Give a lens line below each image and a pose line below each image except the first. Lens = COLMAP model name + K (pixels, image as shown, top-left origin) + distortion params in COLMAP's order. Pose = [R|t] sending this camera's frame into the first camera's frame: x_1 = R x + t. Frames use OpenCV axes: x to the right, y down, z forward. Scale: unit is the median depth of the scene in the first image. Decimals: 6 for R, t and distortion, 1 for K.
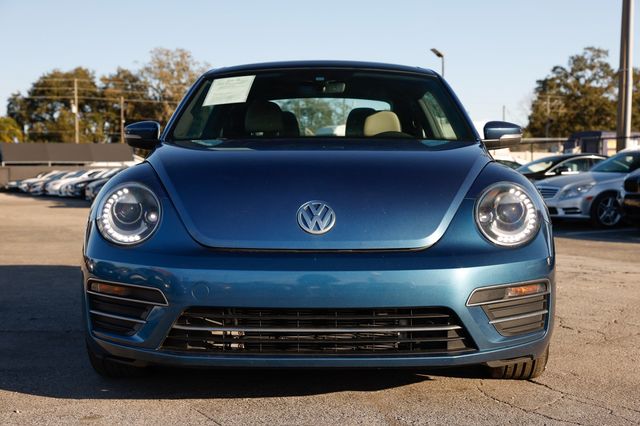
lens RADIAL K [[1026.4, 0, 317.9], [0, 1026.4, 210.7], [0, 0, 1]] dist [0.166371, 0.000000]
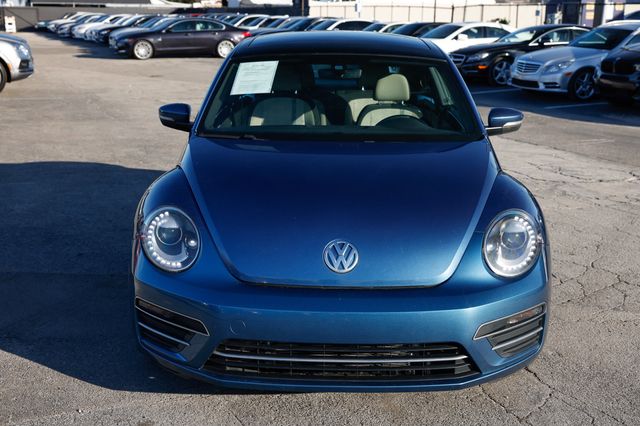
lens RADIAL K [[910.4, 0, 319.6], [0, 910.4, 215.6], [0, 0, 1]] dist [0.109471, 0.000000]
pose [[0.999933, 0.010342, 0.005290, -0.027081], [-0.011177, 0.980618, 0.195612, -0.205348], [-0.003165, -0.195658, 0.980667, 0.038541]]
